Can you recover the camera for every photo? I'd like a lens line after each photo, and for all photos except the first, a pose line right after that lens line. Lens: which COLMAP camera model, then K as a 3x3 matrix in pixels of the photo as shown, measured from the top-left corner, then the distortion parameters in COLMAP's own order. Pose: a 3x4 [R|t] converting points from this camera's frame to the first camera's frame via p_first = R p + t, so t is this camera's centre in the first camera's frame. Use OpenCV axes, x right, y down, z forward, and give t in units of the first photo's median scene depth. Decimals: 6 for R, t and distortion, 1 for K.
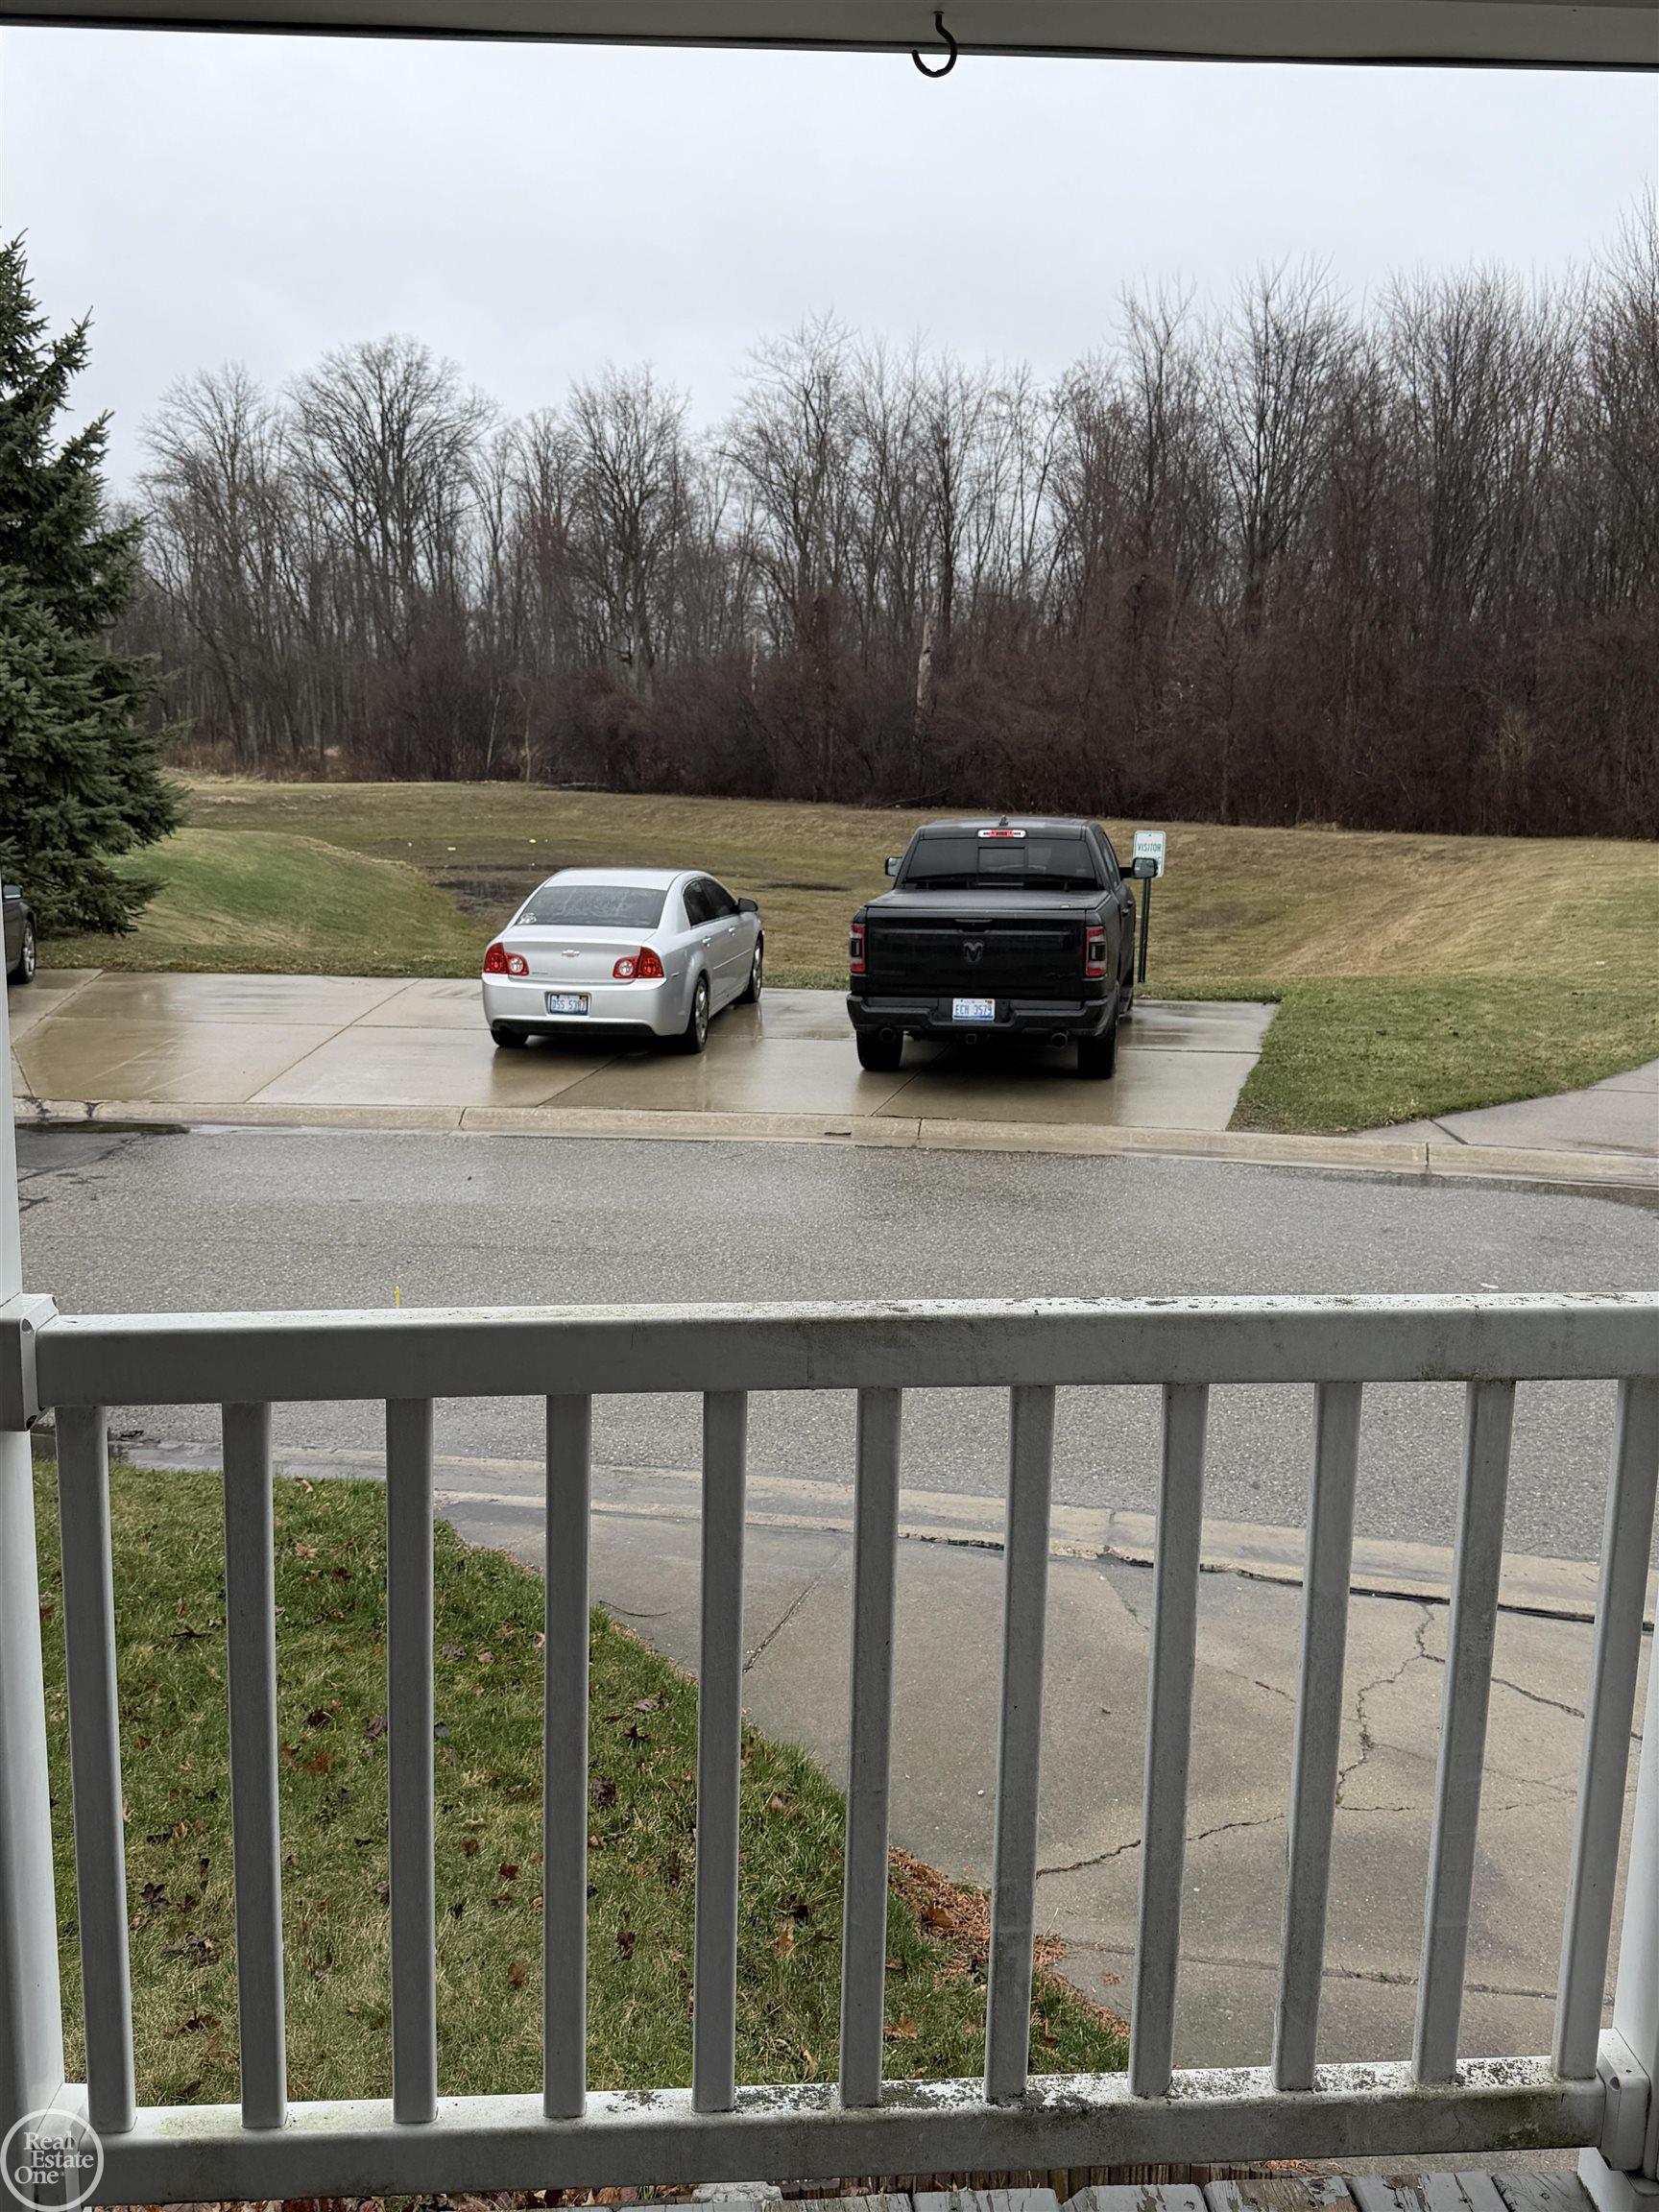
lens RADIAL K [[2073.2, 0, 829.5], [0, 2073.2, 1106.0], [0, 0, 1]] dist [0.011801, 0.007021]
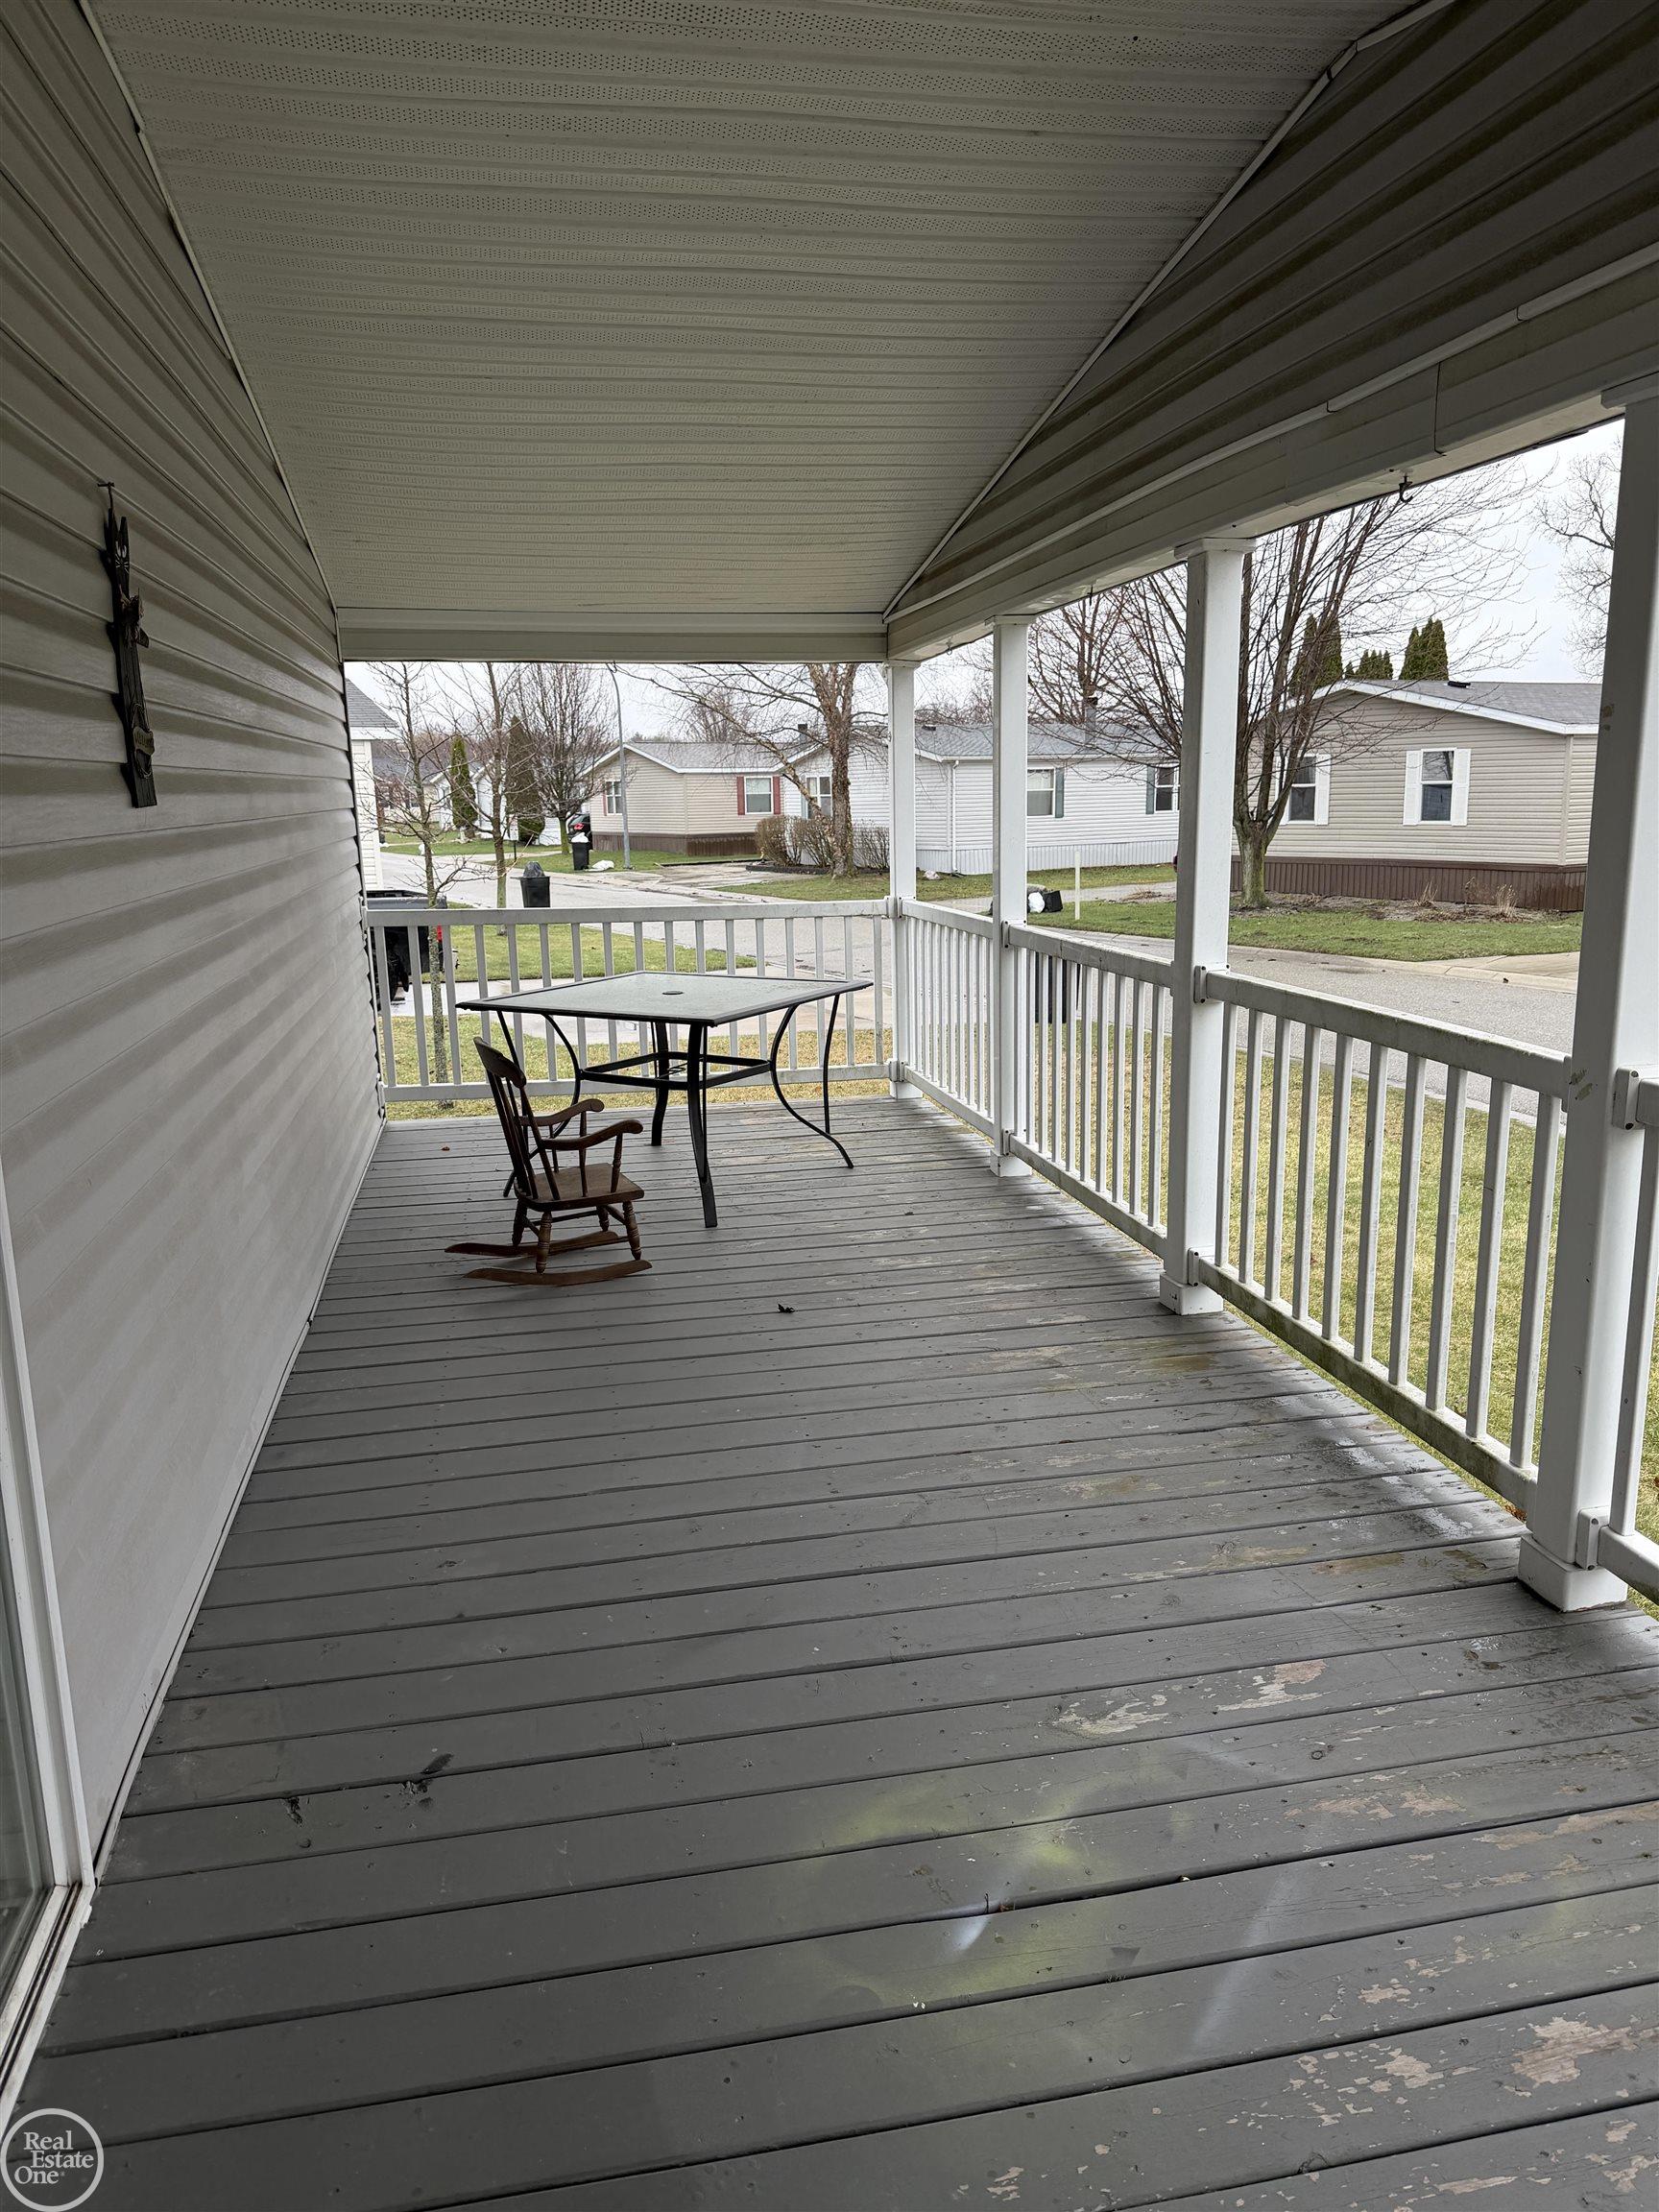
lens RADIAL K [[1602.4, 0, 829.5], [0, 1602.4, 1106.0], [0, 0, 1]] dist [-0.003584, -0.001112]
pose [[0.120336, 0.186657, -0.975027, 1.510555], [-0.158087, 0.973234, 0.166803, 0.001284], [0.980065, 0.134067, 0.146623, 0.113732]]
